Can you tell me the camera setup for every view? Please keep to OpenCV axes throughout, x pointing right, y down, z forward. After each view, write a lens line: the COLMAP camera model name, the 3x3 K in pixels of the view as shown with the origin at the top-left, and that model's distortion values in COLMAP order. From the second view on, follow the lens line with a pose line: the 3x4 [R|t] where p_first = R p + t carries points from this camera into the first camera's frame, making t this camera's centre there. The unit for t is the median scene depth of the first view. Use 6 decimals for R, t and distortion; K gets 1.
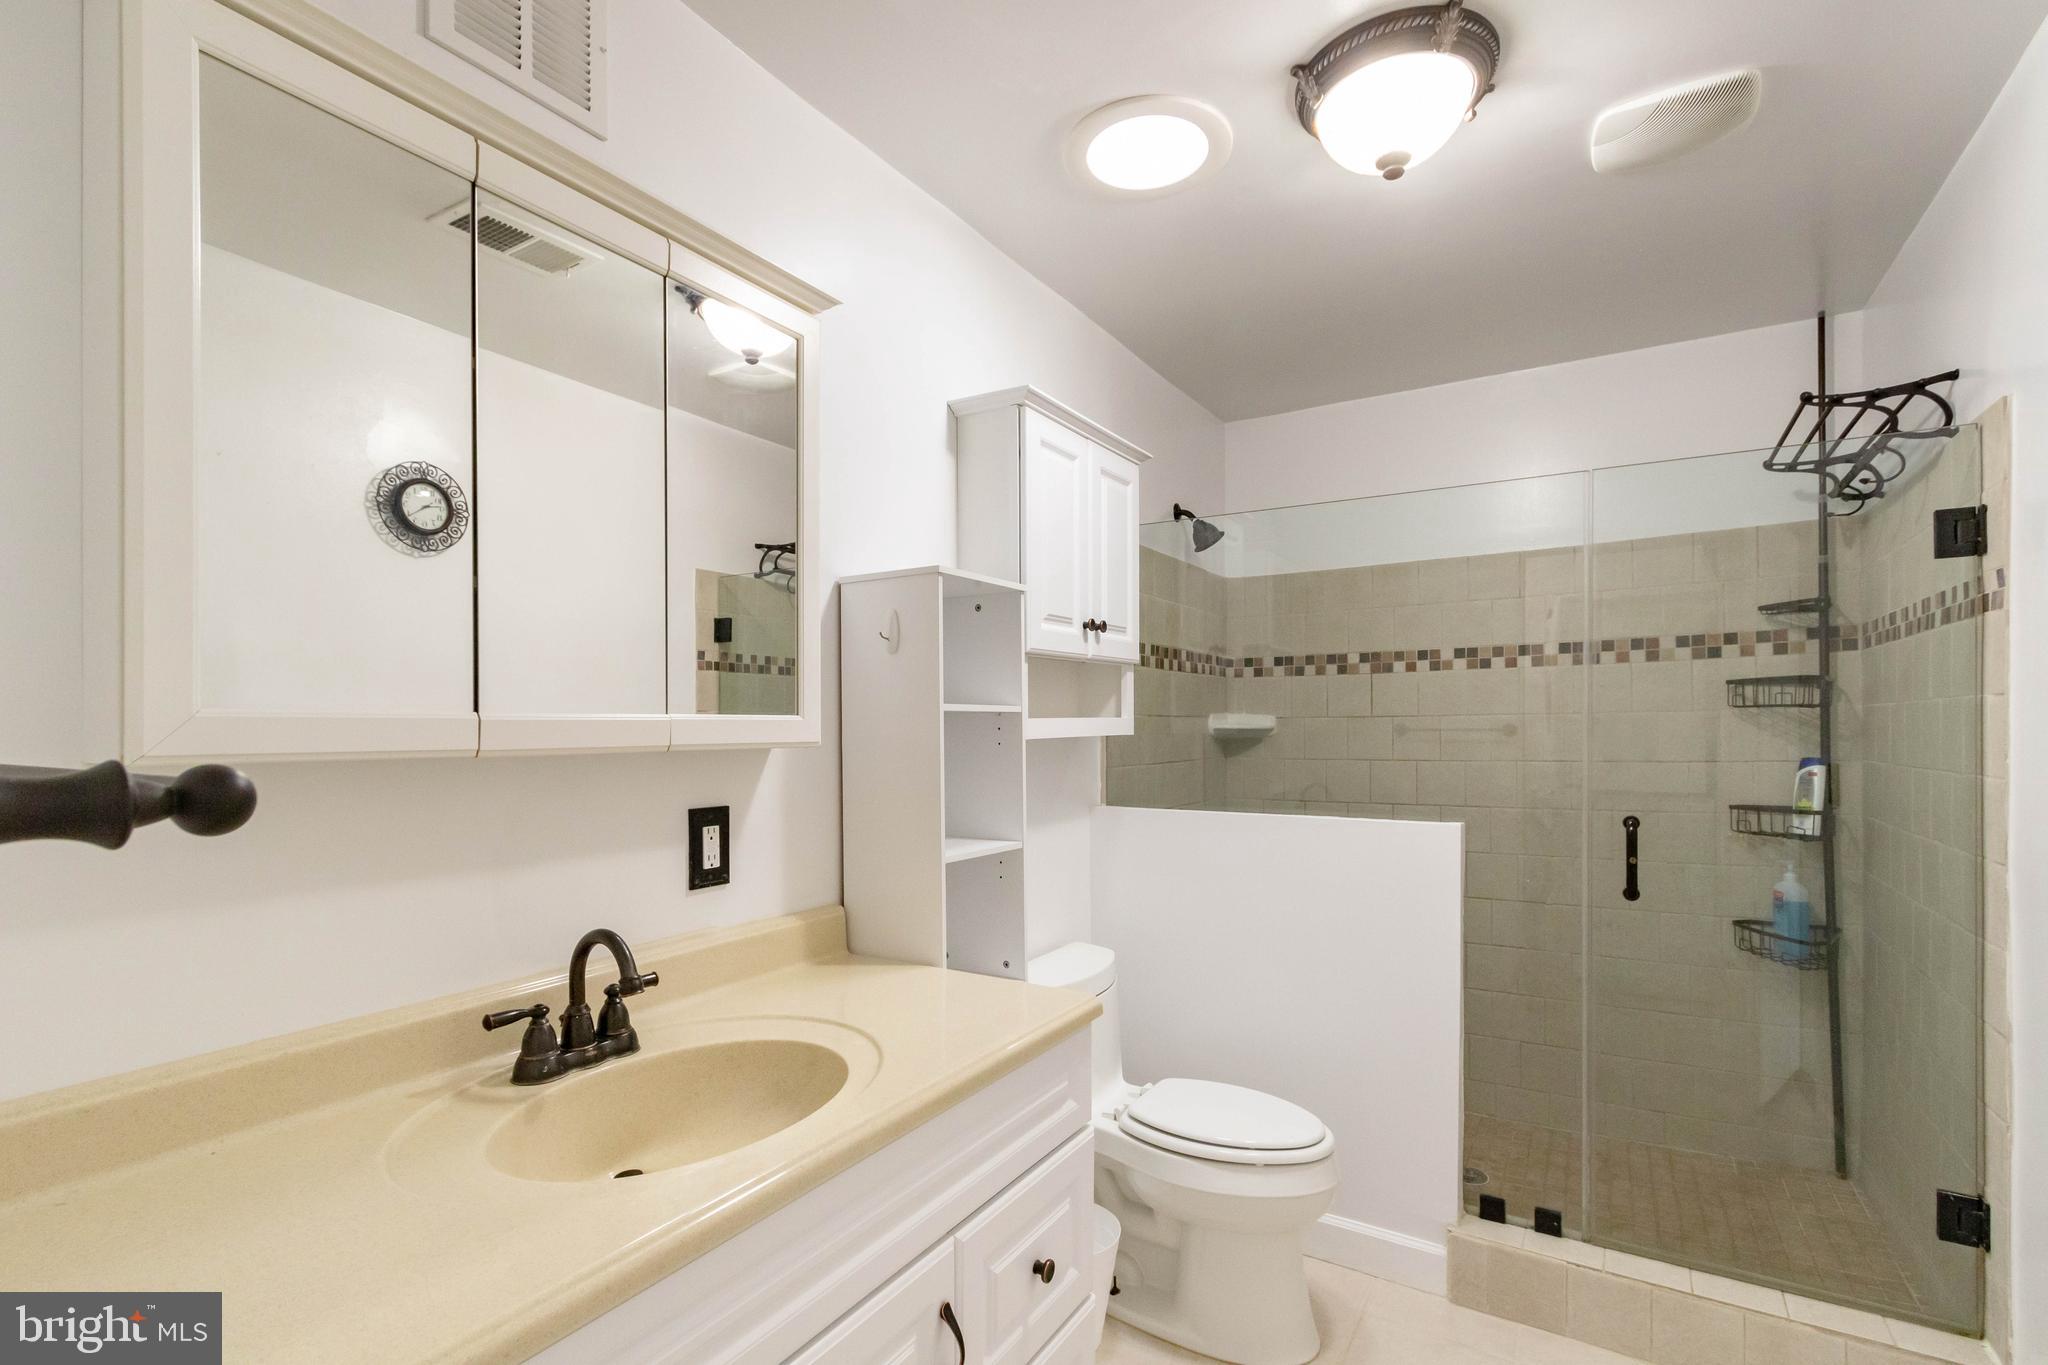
lens RADIAL K [[952.6, 0, 1018.6], [0, 952.6, 719.3], [0, 0, 1]] dist [0.002632, 0.000013]
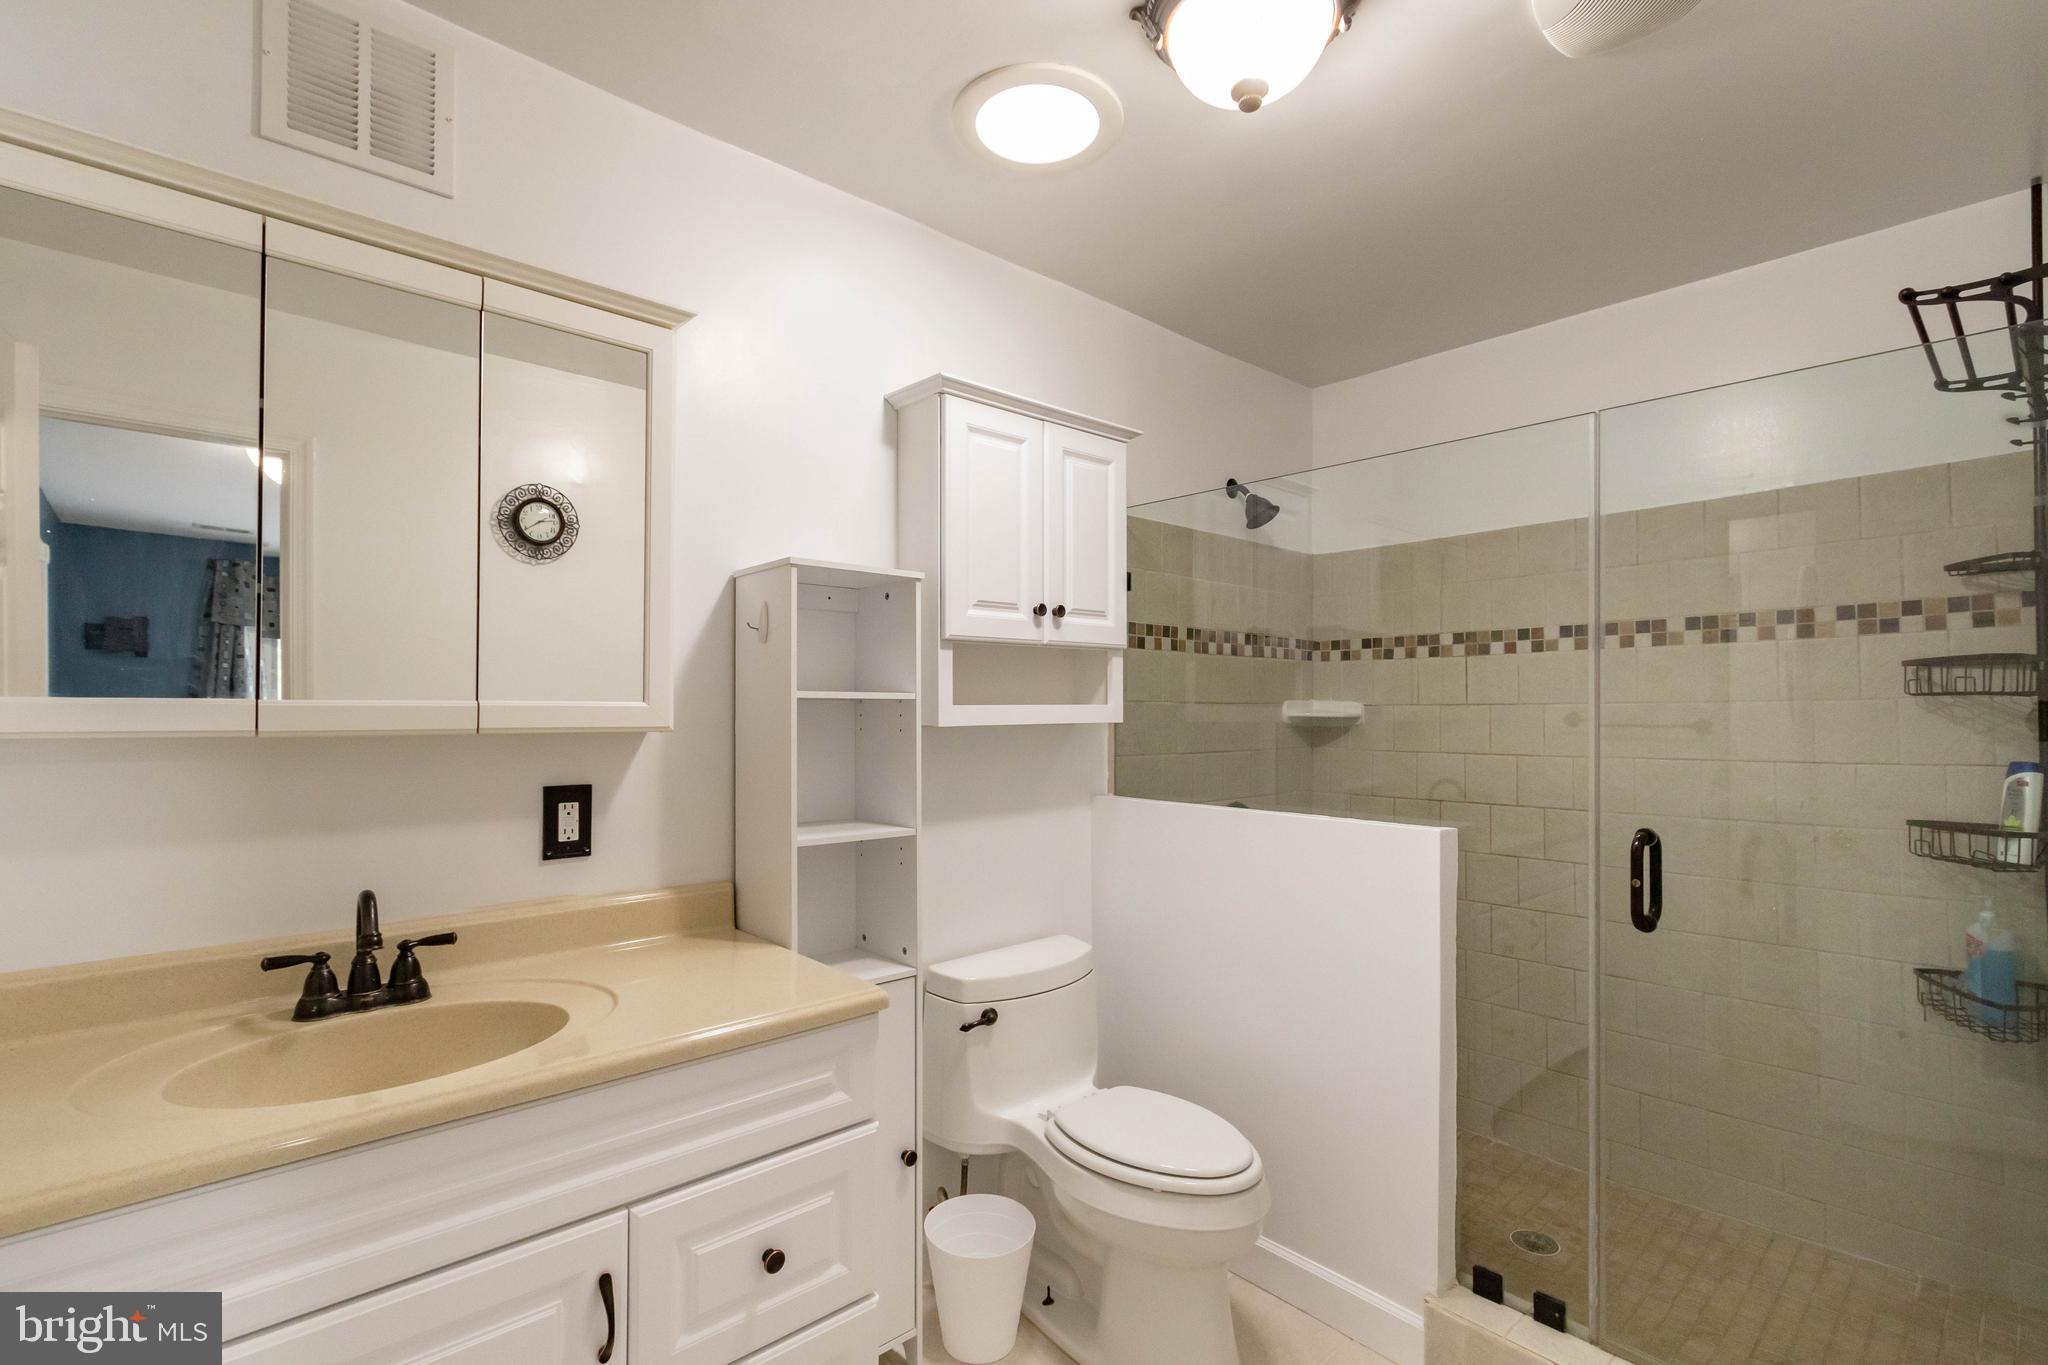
lens RADIAL K [[938.2, 0, 1016.8], [0, 938.2, 690.5], [0, 0, 1]] dist [0.001967, 0.000348]
pose [[0.961253, 0.000899, -0.275665, 0.274070], [-0.004747, 0.999900, -0.013294, -0.002996], [0.275626, 0.014088, 0.961162, 0.059223]]
